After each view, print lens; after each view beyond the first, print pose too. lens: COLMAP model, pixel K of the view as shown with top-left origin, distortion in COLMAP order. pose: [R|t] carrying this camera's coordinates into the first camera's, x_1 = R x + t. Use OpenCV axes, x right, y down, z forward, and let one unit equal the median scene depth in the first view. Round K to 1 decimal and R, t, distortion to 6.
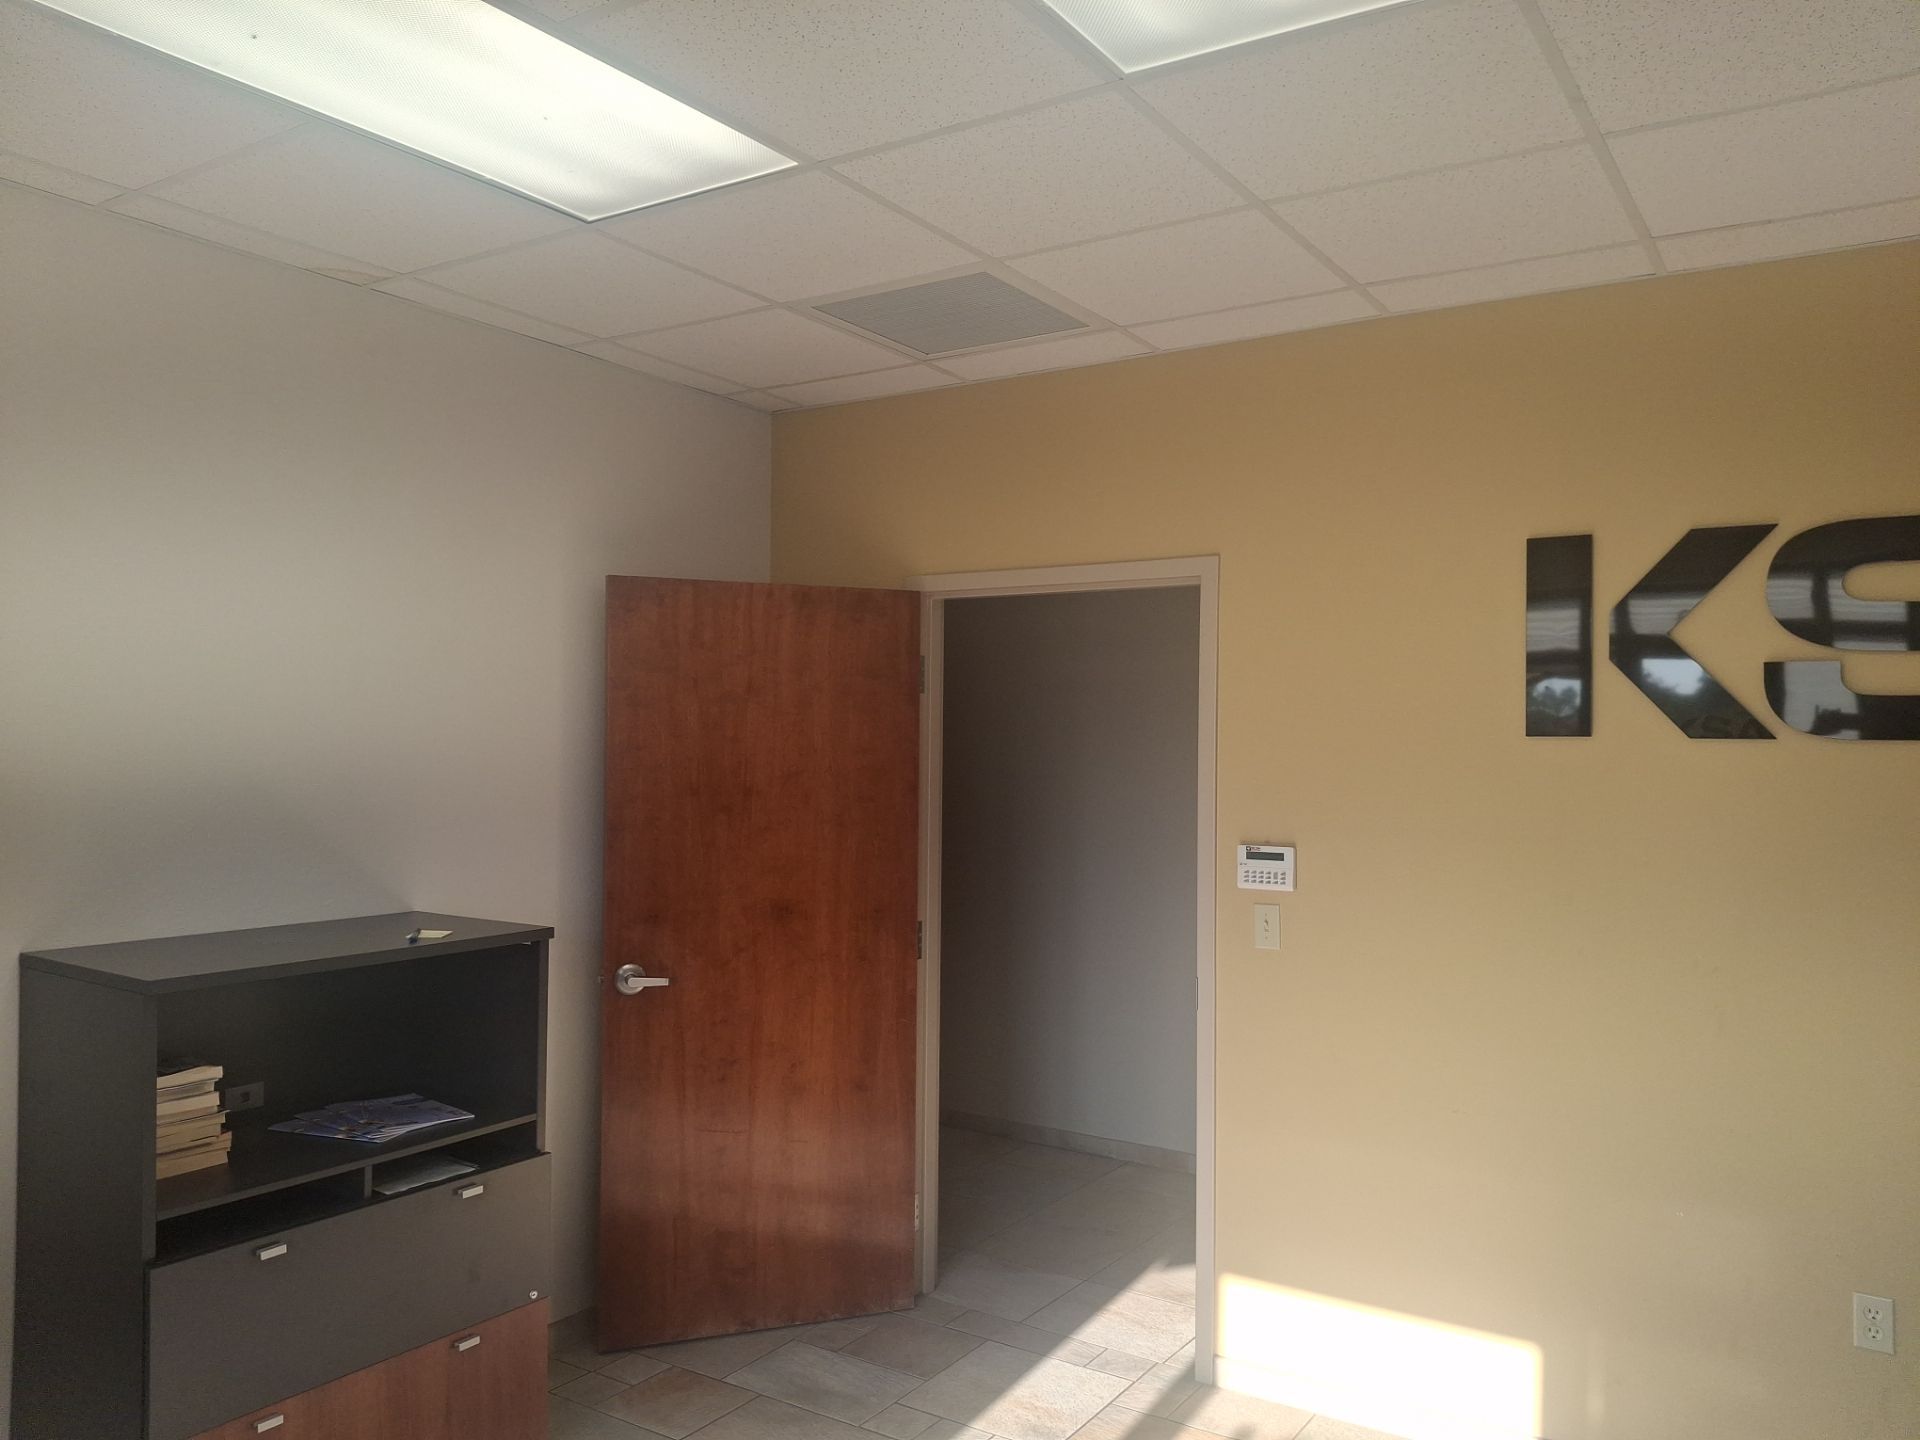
lens RADIAL K [[1421.0, 0, 957.4], [0, 1421.0, 745.0], [0, 0, 1]] dist [0.020909, -0.006171]
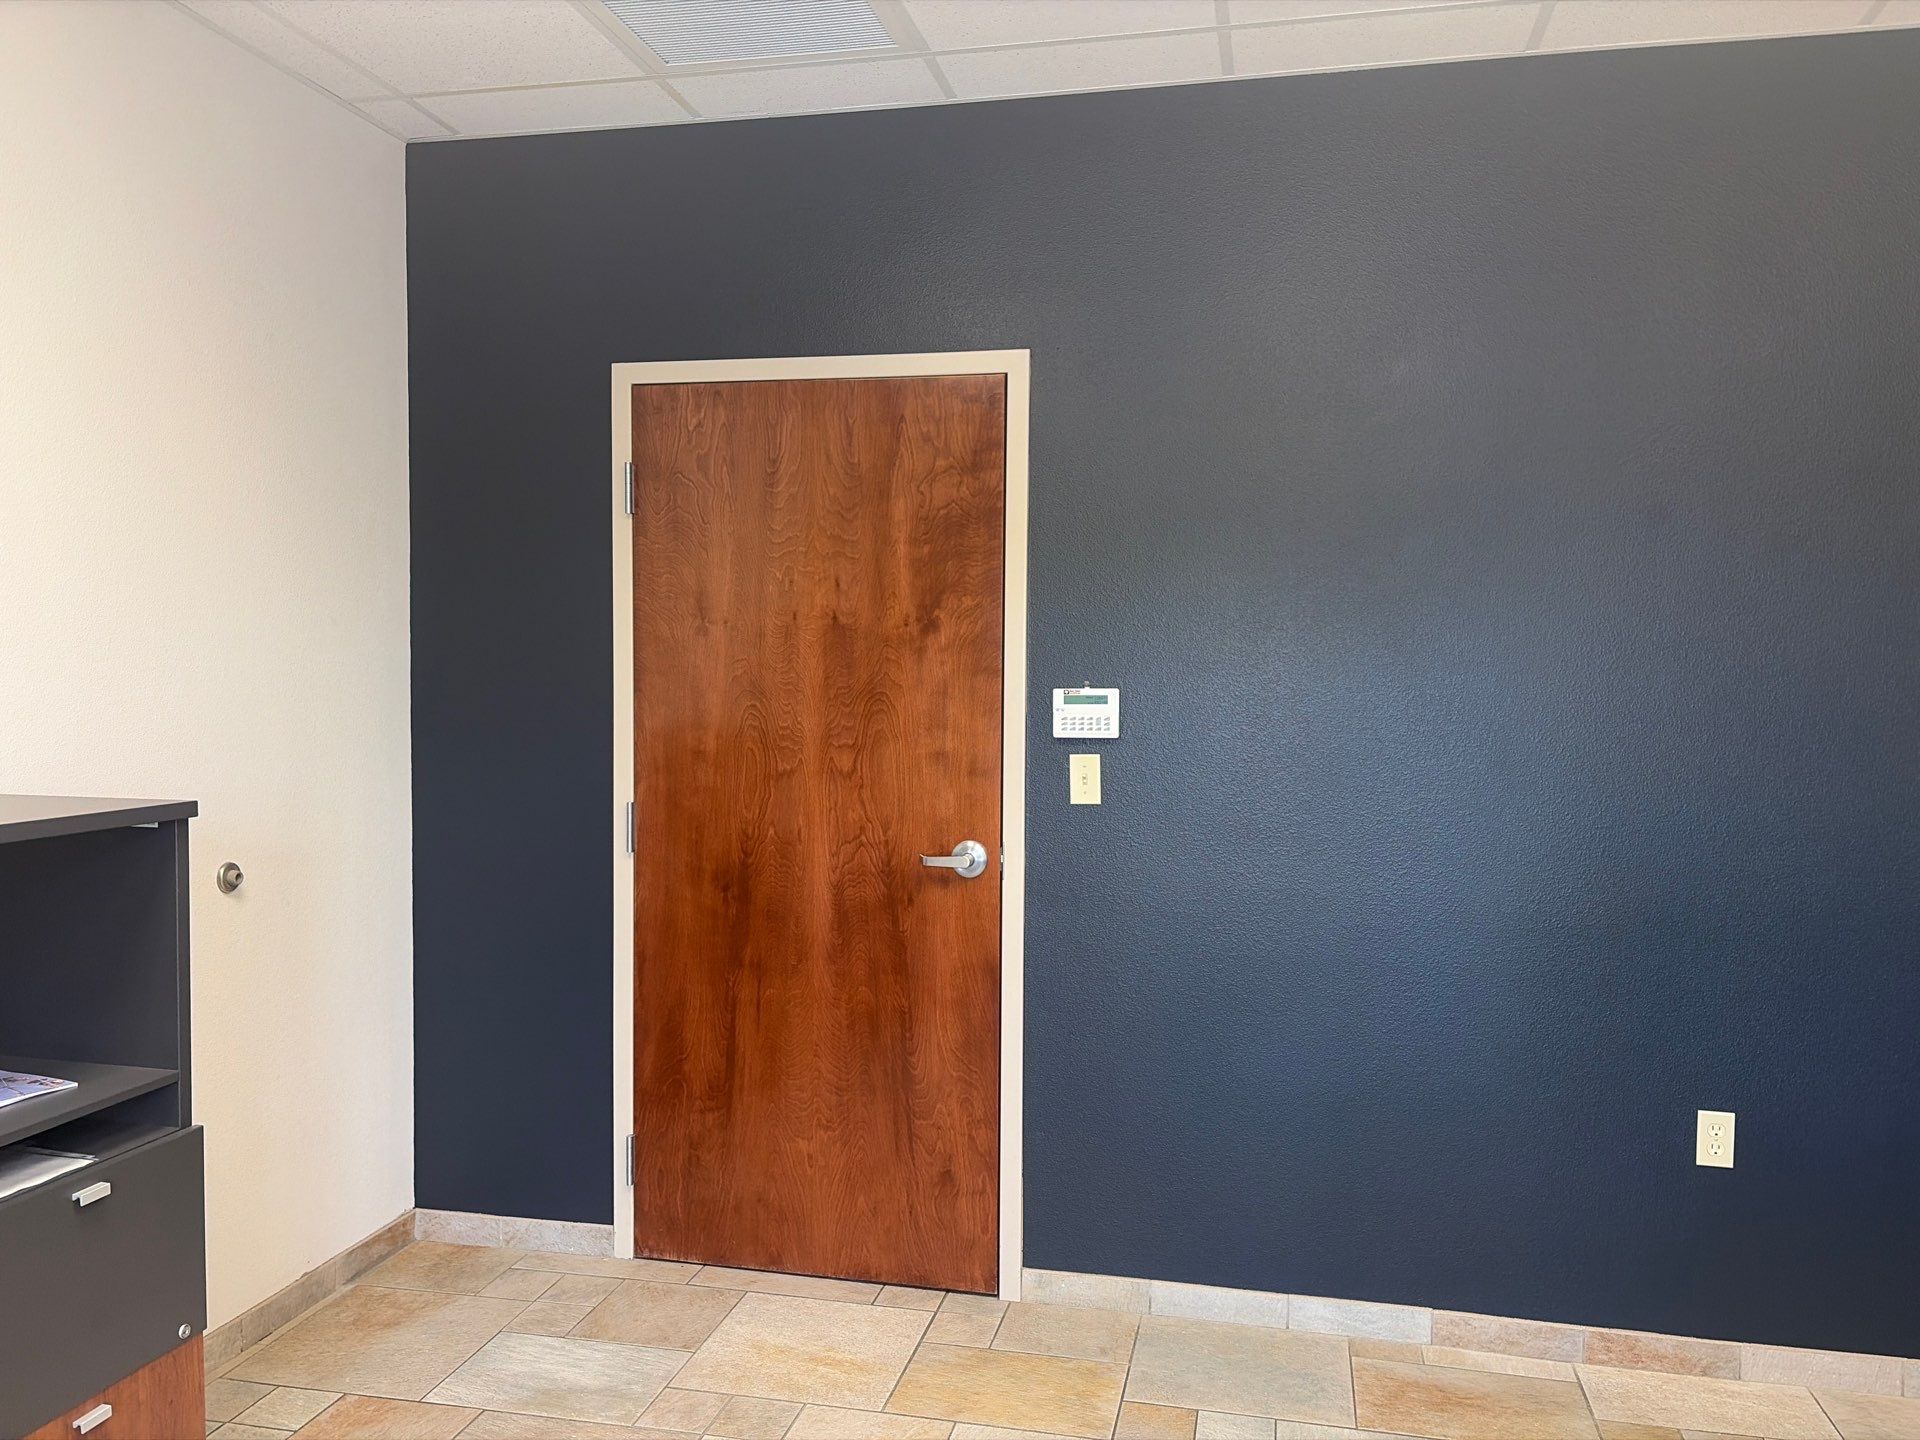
lens RADIAL K [[1444.4, 0, 983.4], [0, 1444.4, 729.3], [0, 0, 1]] dist [0.069759, -0.071061]
pose [[0.935793, -0.017287, 0.352125, -0.174429], [0.000537, 0.998866, 0.047610, 0.059448], [-0.352549, -0.044365, 0.934741, 0.207301]]
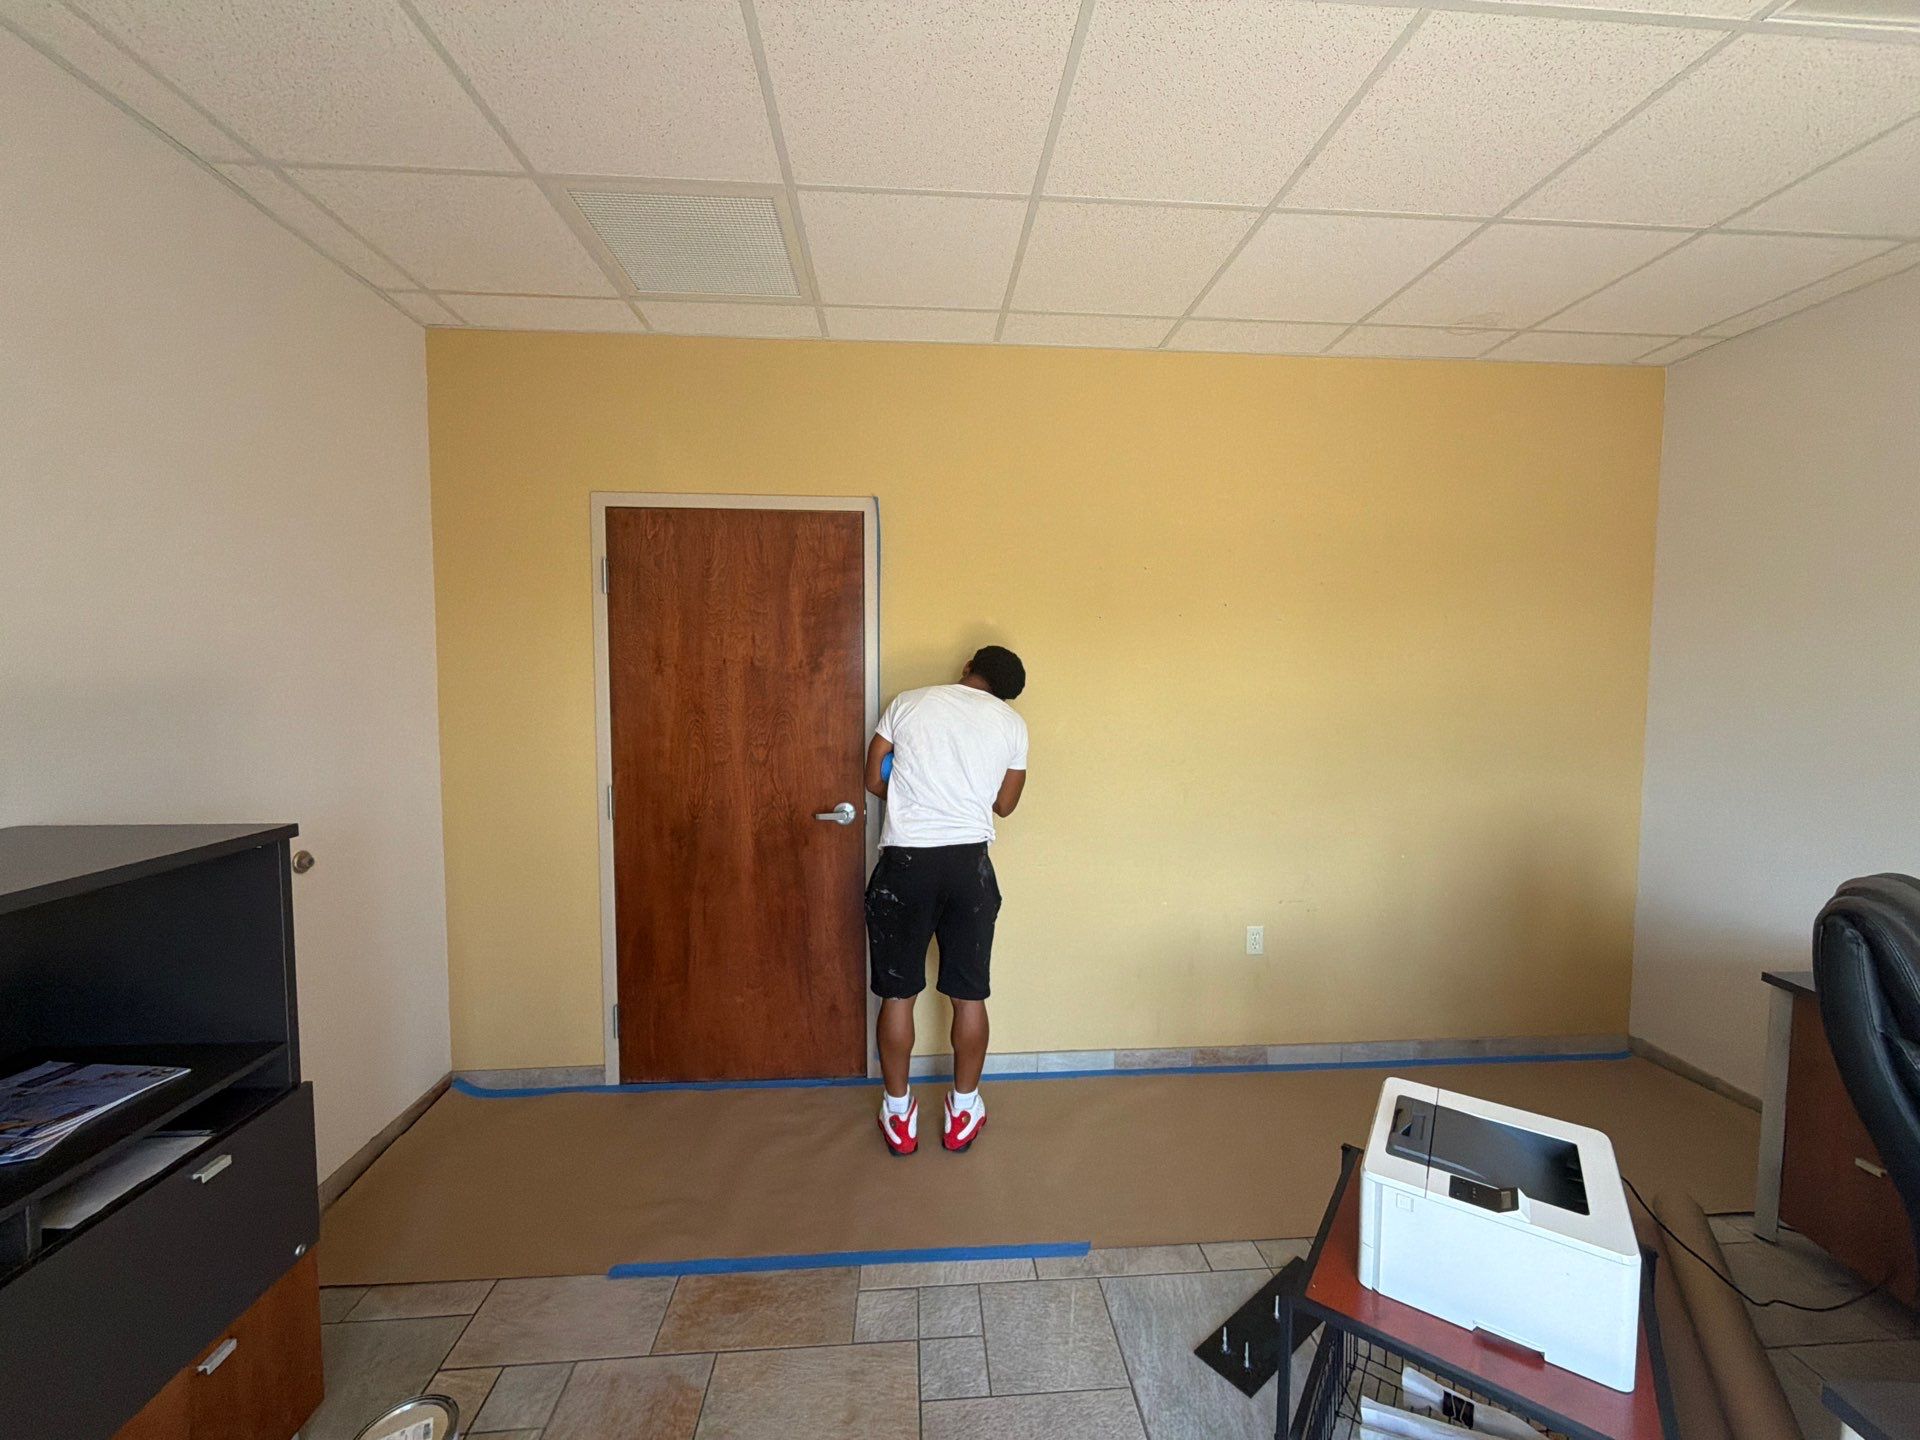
lens RADIAL K [[761.2, 0, 959.0], [0, 761.2, 720.6], [0, 0, 1]] dist [0.007439, -0.000662]
pose [[0.800383, -0.043943, 0.597876, -0.234159], [0.005931, 0.997841, 0.065400, 0.038946], [-0.599460, -0.048799, 0.798916, 0.397224]]
